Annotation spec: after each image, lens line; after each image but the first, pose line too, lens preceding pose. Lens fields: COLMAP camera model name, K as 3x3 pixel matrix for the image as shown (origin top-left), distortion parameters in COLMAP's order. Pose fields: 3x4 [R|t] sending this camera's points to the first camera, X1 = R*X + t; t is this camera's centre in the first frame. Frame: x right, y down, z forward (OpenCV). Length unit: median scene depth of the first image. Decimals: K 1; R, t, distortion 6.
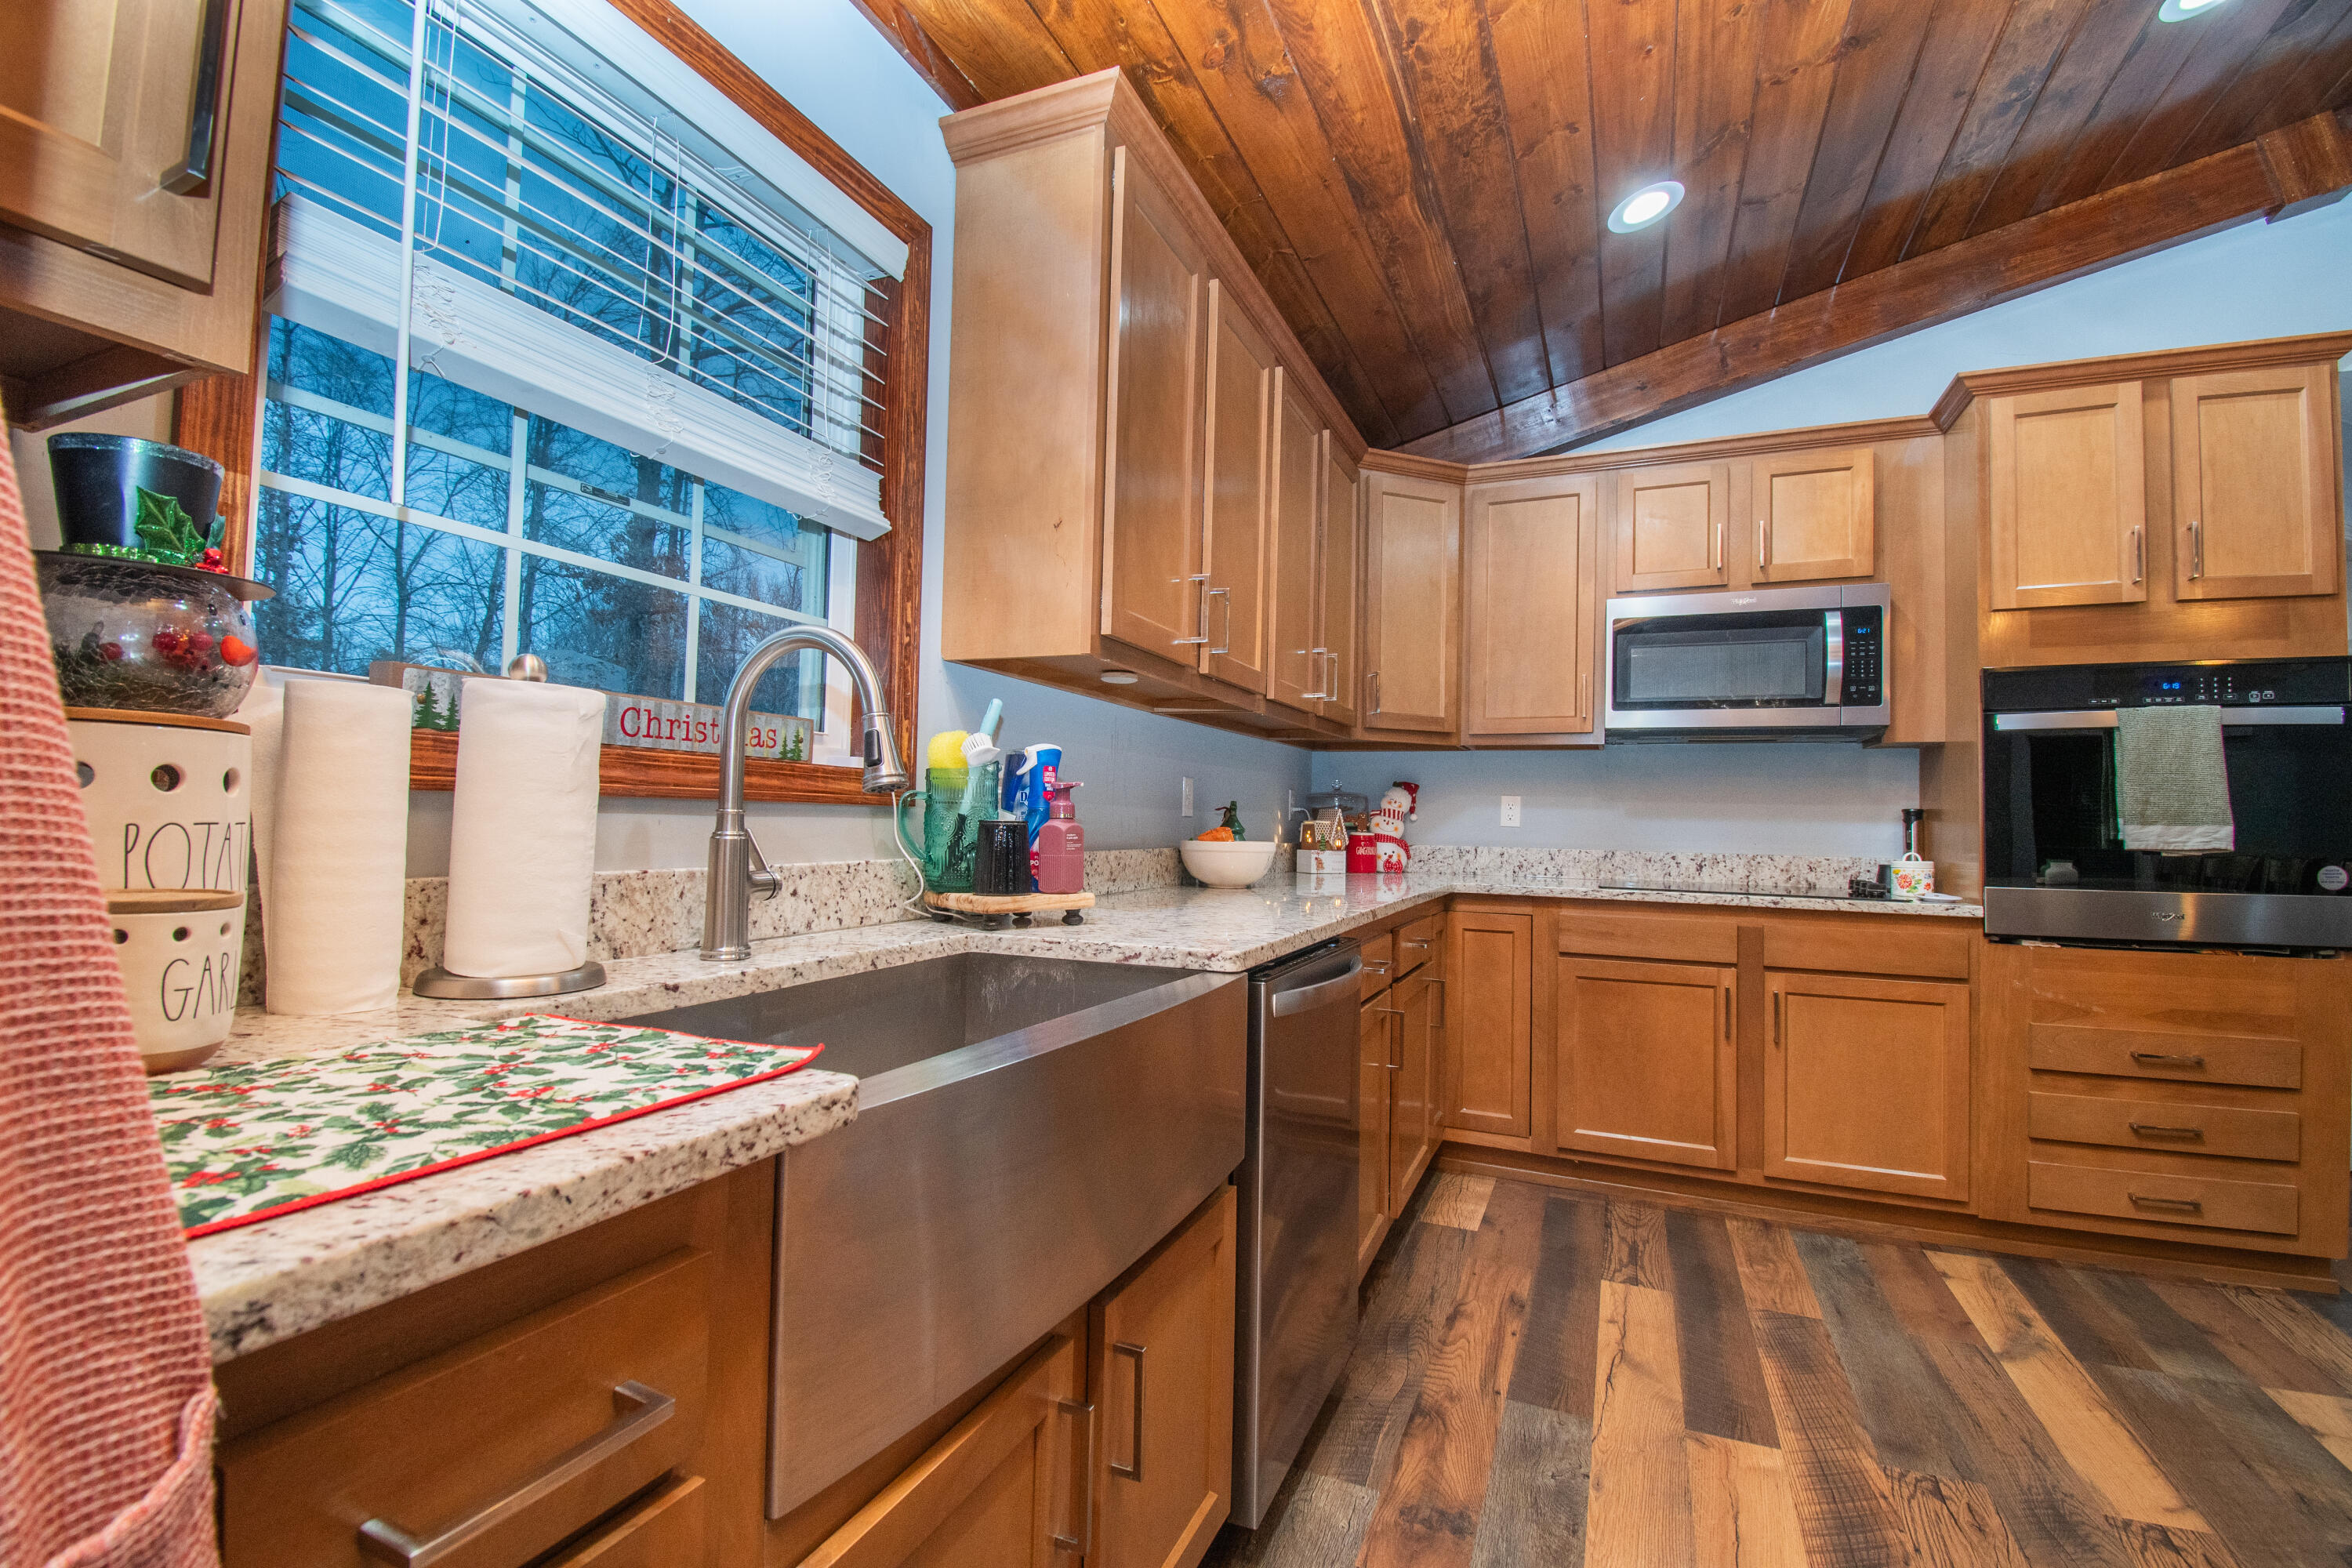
lens RADIAL K [[1043.6, 0, 1174.4], [0, 1043.6, 780.1], [0, 0, 1]] dist [0.024055, -0.027452]
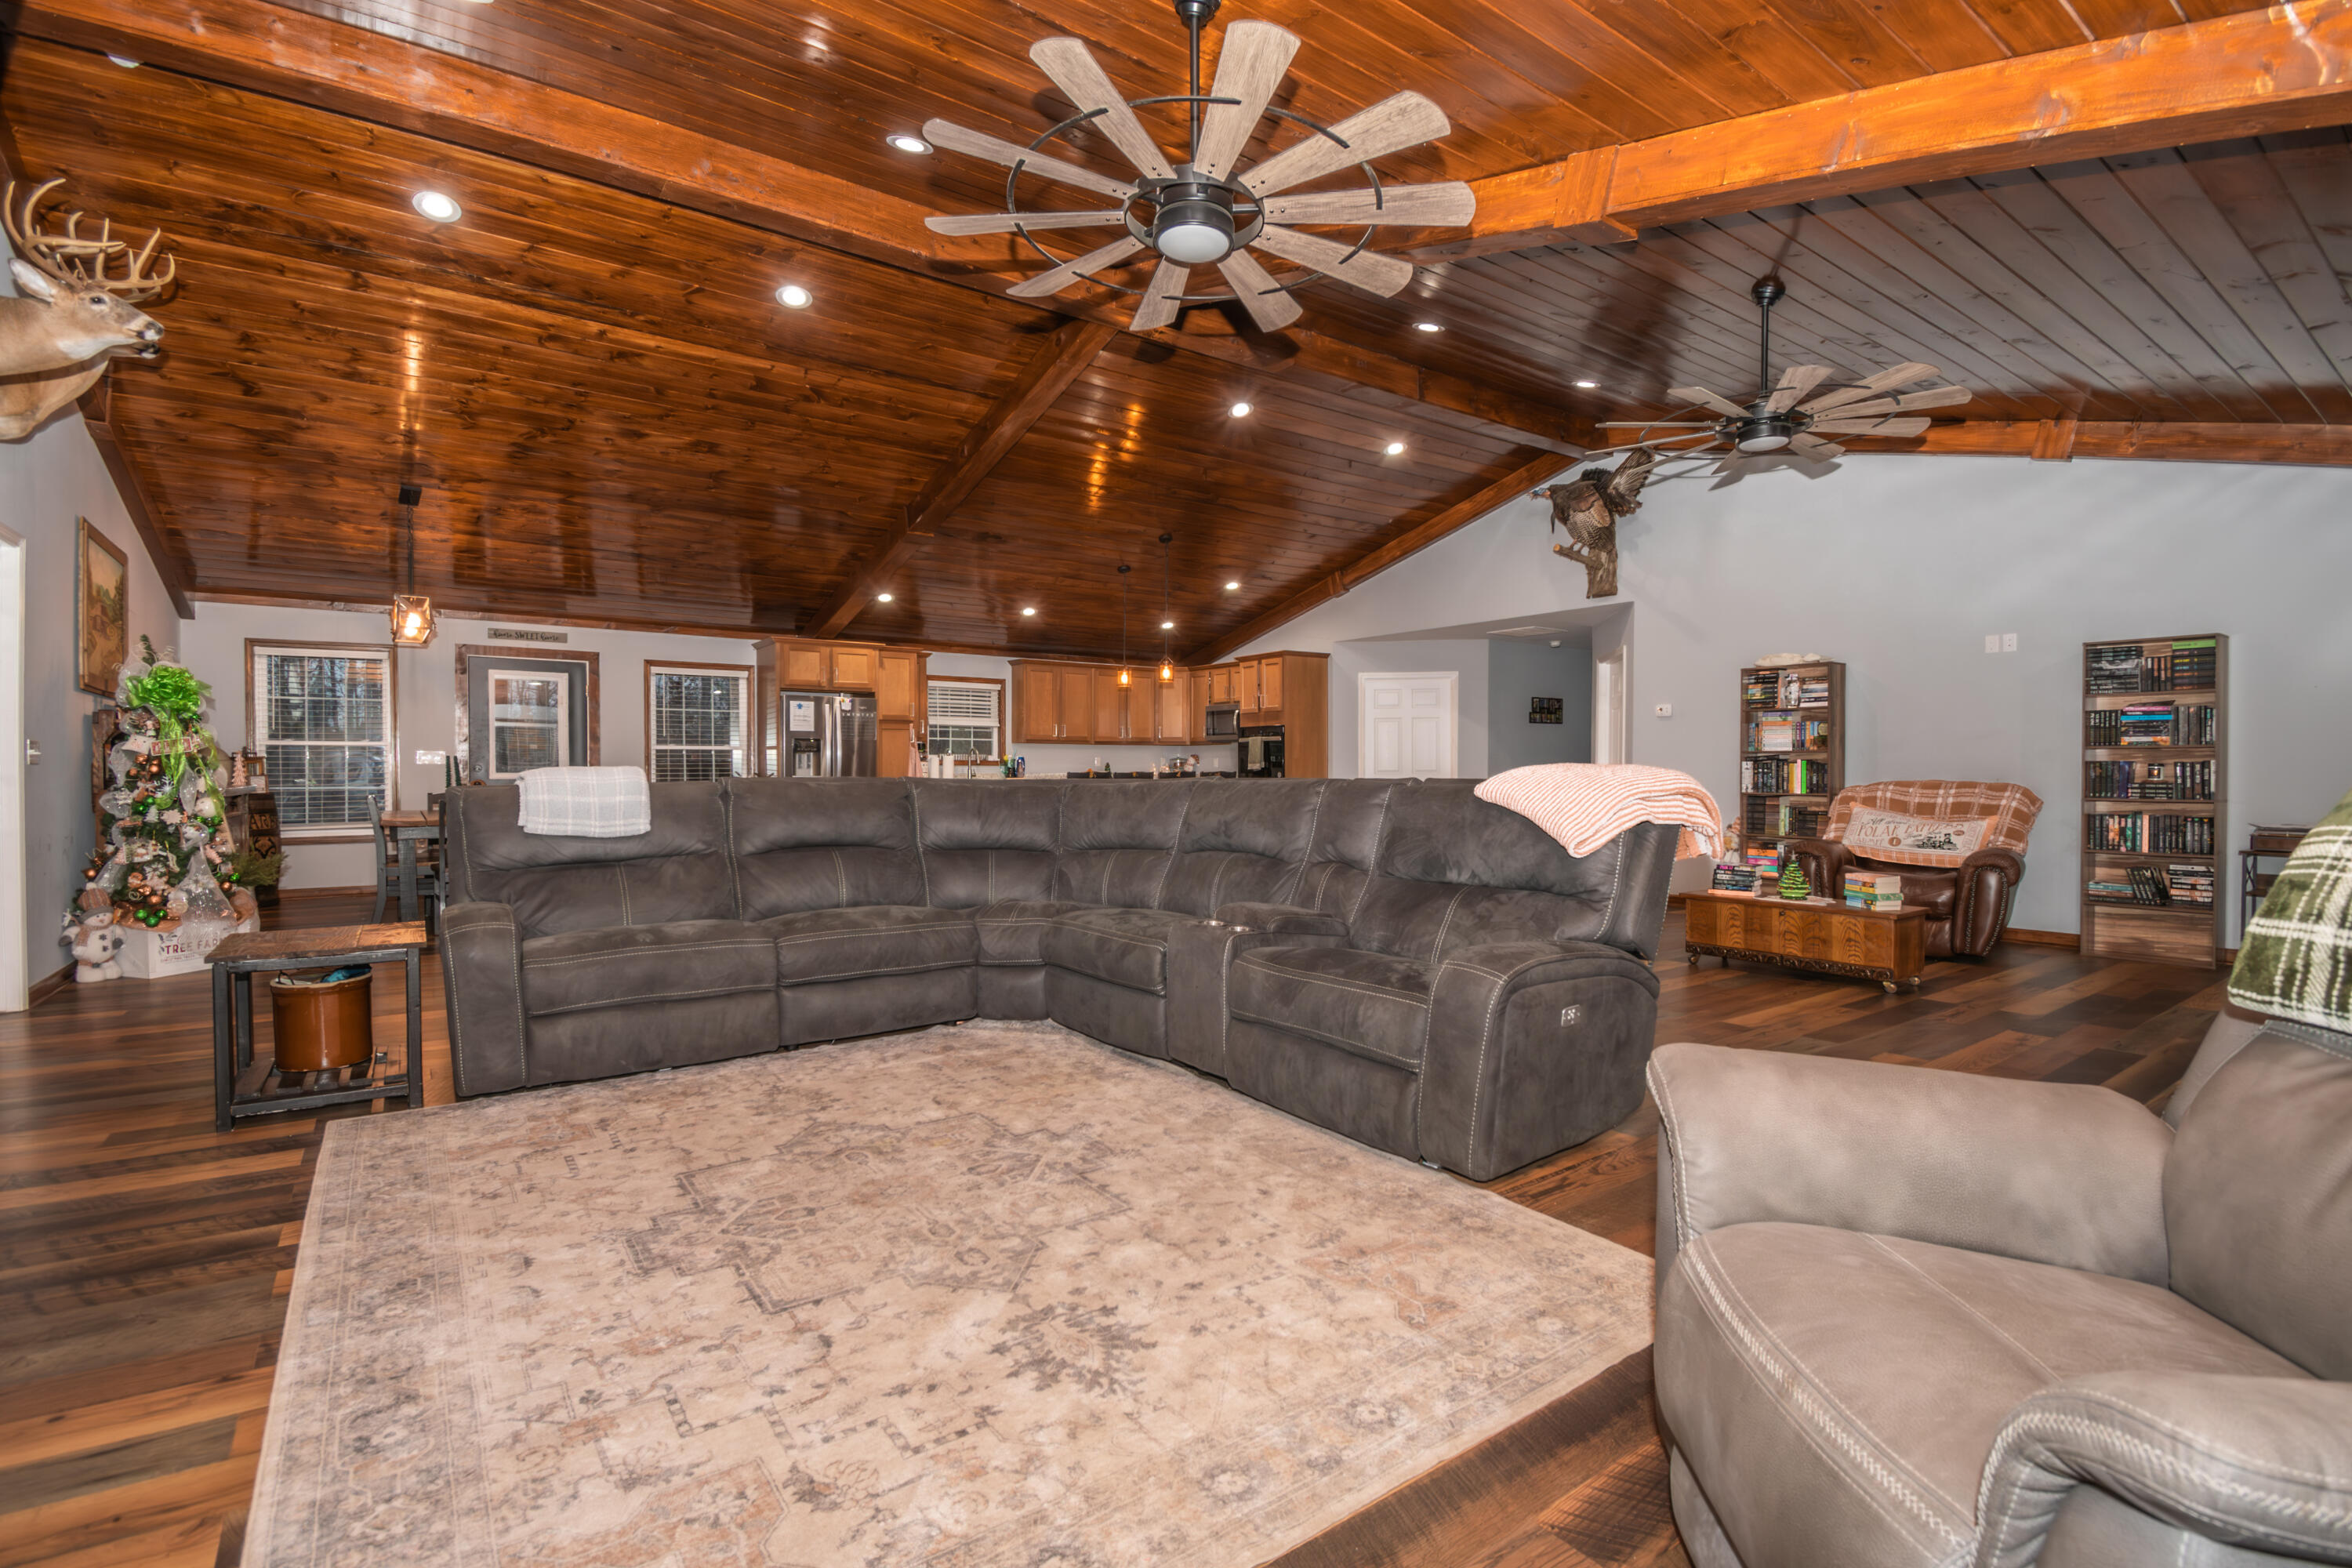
lens RADIAL K [[1043.6, 0, 1174.4], [0, 1043.6, 780.1], [0, 0, 1]] dist [0.024055, -0.027452]
pose [[0.854245, -0.012693, -0.519716, 4.138741], [0.034909, 0.998846, 0.032986, -0.063794], [0.518697, -0.046321, 0.853702, -4.165998]]
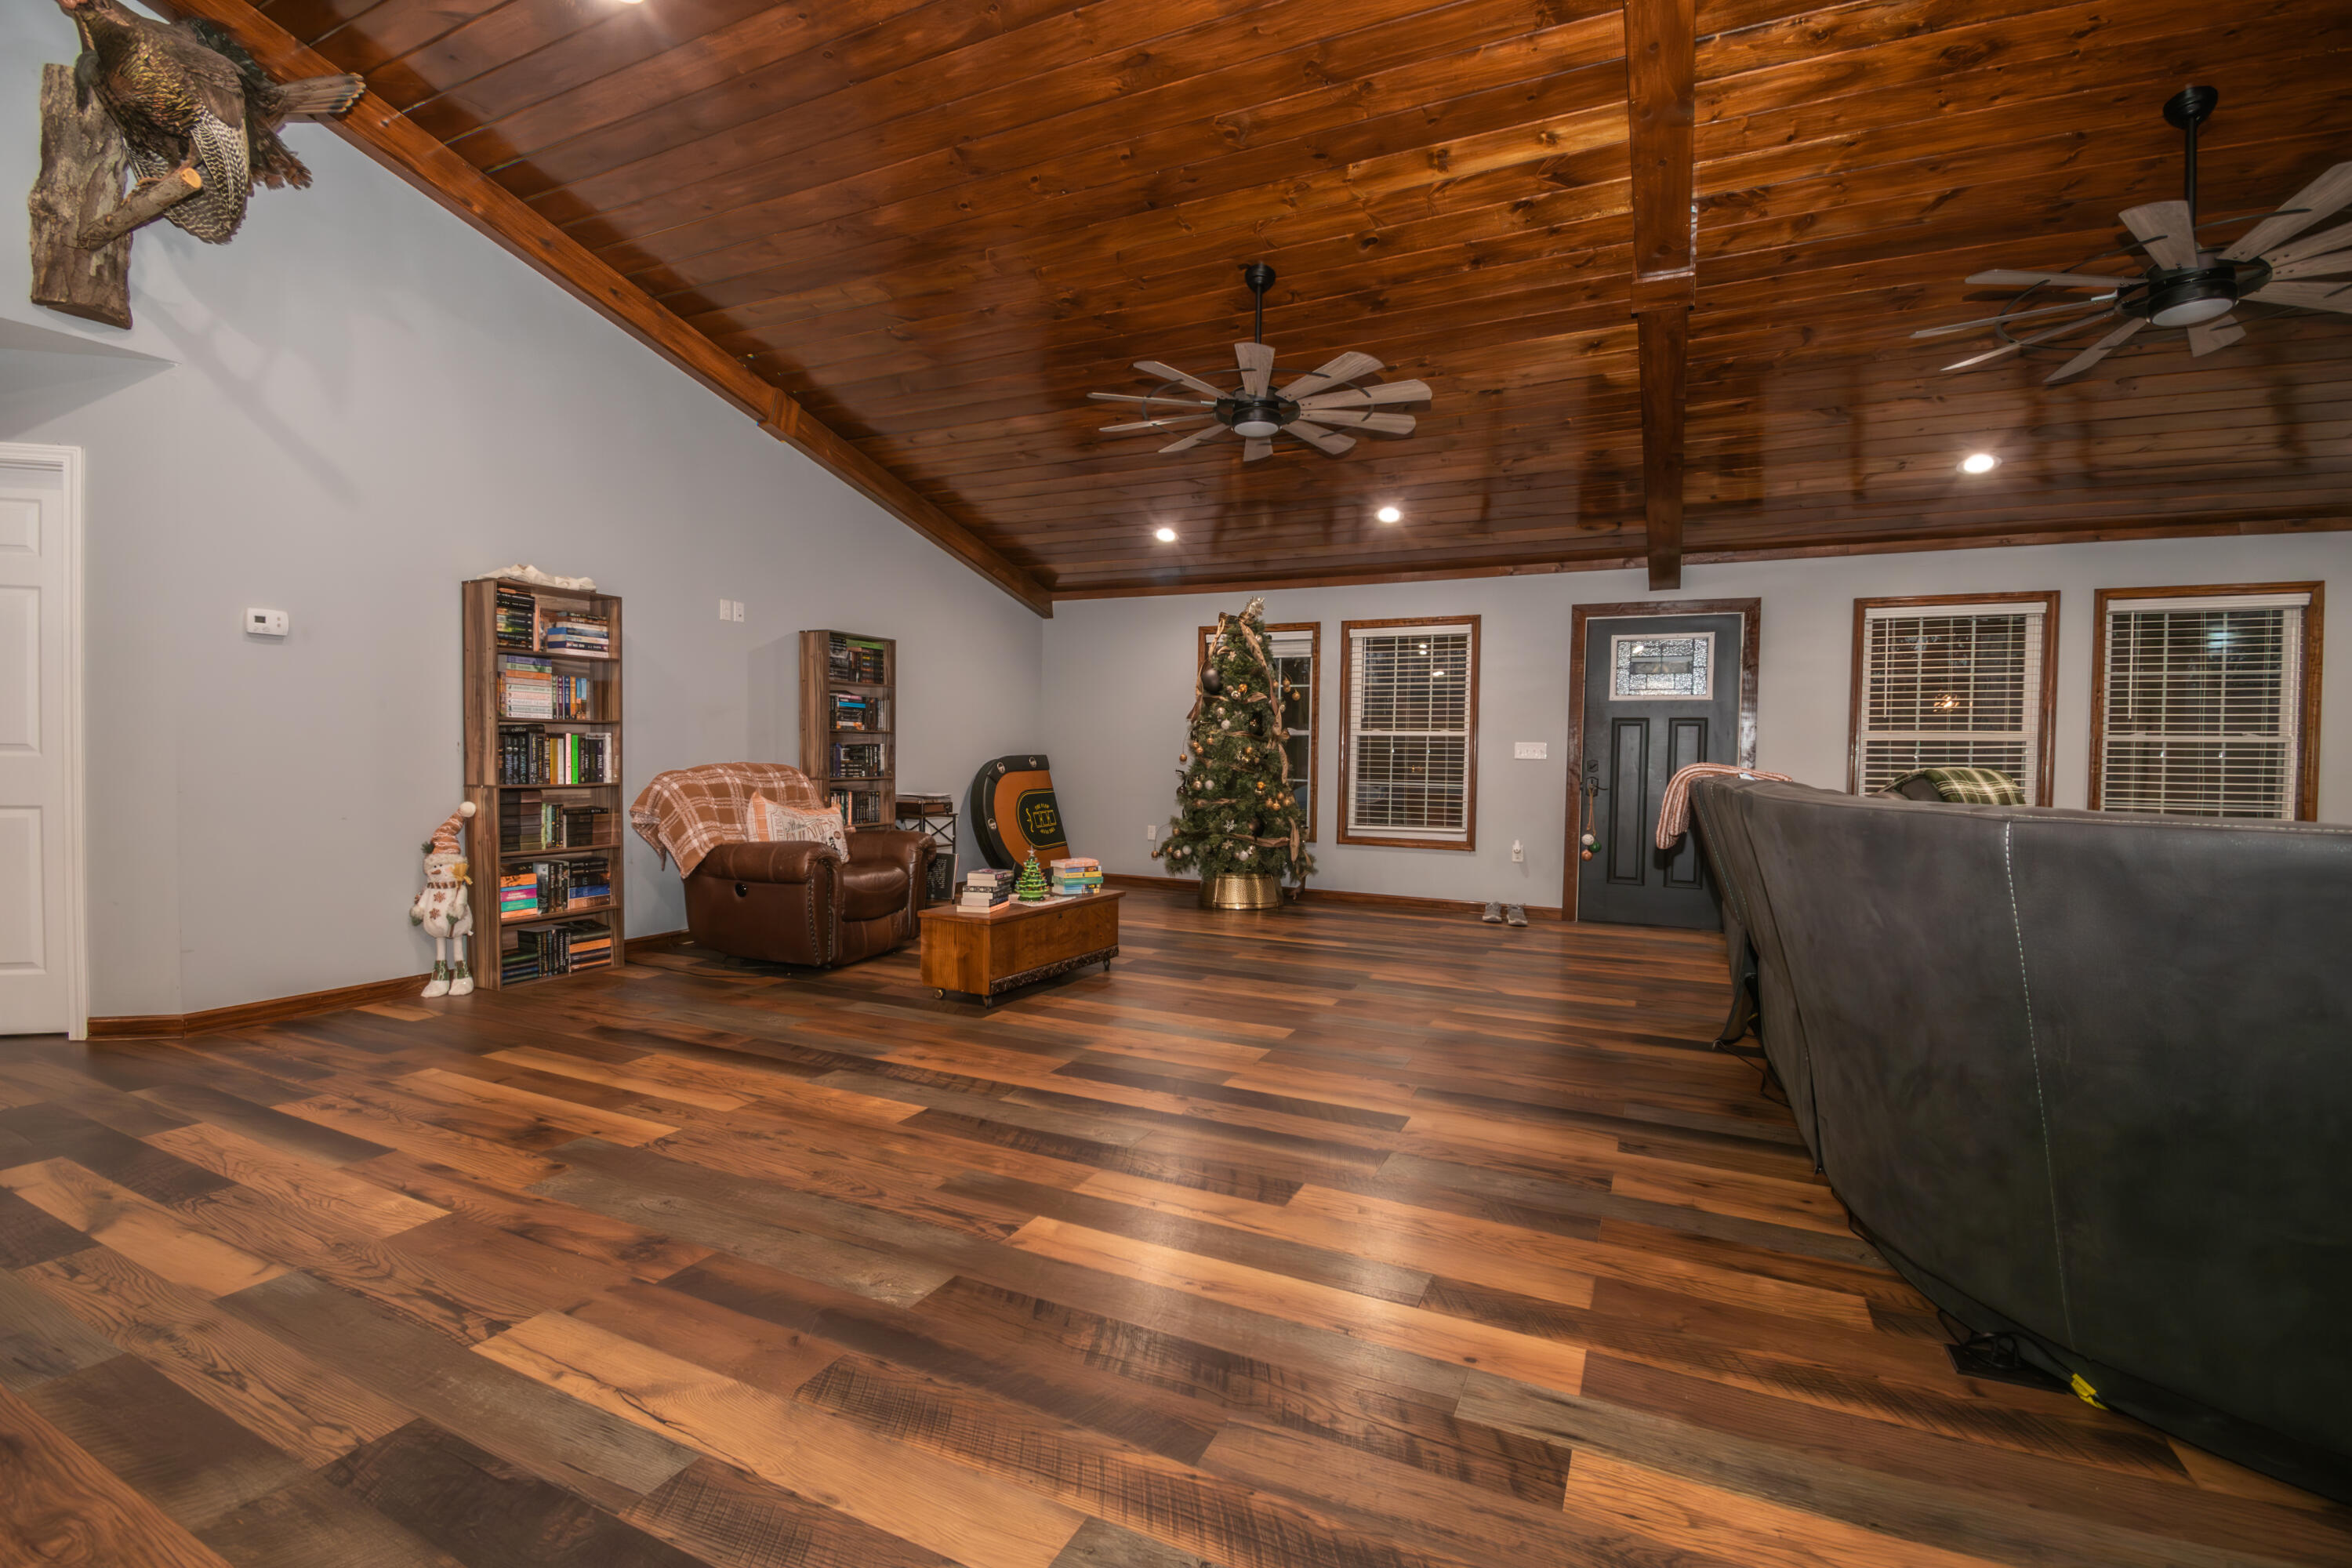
lens RADIAL K [[1043.6, 0, 1174.4], [0, 1043.6, 780.1], [0, 0, 1]] dist [0.024055, -0.027452]
pose [[0.046037, -0.045673, 0.997895, 1.484061], [-0.054362, 0.997359, 0.048157, -0.020796], [-0.997459, -0.056465, 0.043433, -1.172757]]
